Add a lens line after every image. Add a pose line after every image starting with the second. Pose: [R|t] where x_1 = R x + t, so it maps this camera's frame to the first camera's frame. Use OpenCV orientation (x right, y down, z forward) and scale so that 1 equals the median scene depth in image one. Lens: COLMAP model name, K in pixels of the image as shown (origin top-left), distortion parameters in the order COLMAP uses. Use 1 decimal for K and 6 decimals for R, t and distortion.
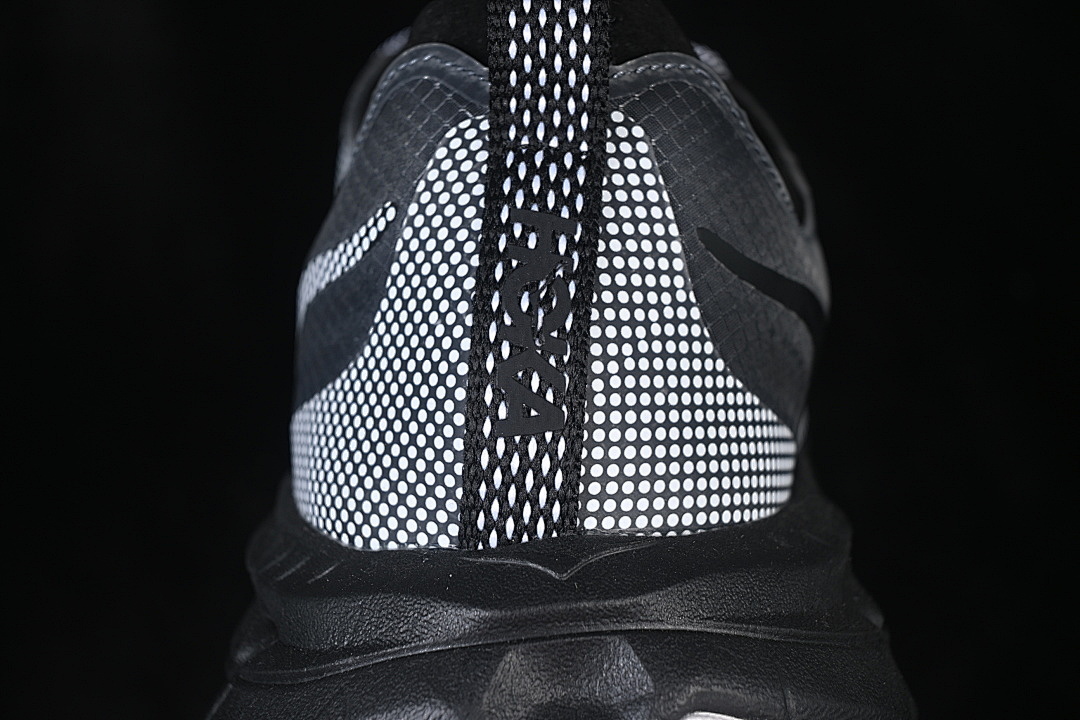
lens RADIAL K [[2380.8, 0, 539.4], [0, 2380.8, 362.1], [0, 0, 1]] dist [-0.016807, 0.000000]
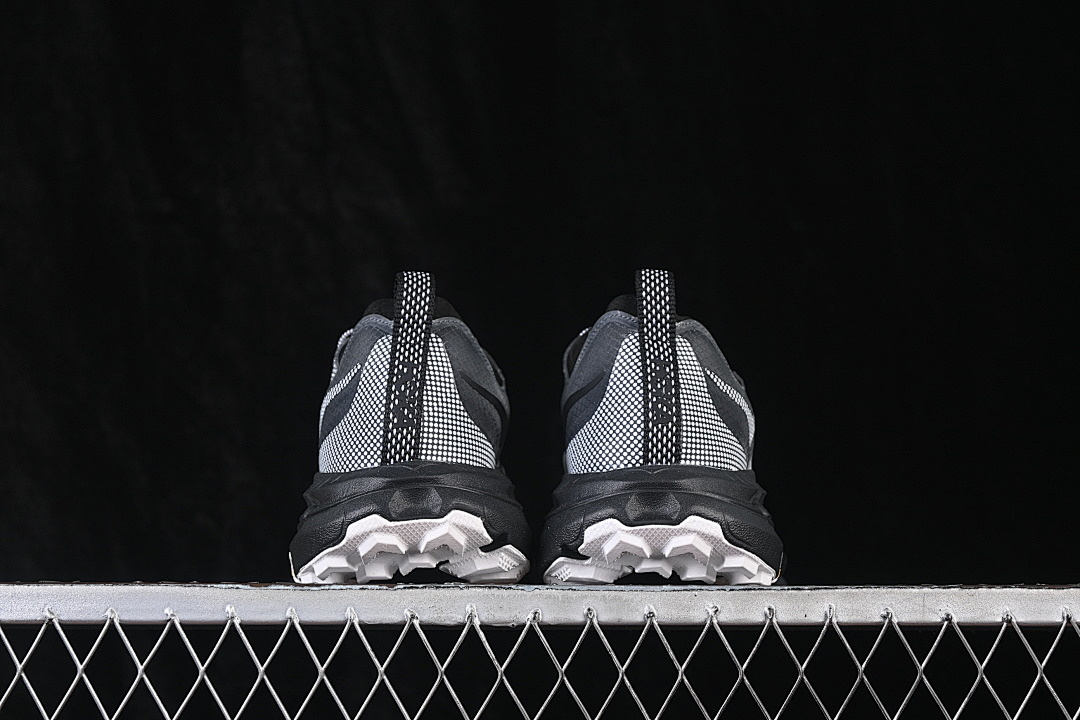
lens RADIAL K [[2380.8, 0, 539.0], [0, 2380.8, 362.8], [0, 0, 1]] dist [-0.016807, 0.000000]
pose [[0.998429, 0.009202, 0.055276, -0.000564], [0.002889, 0.976657, -0.214783, 0.614103], [-0.055962, 0.214605, 0.975096, -2.078723]]
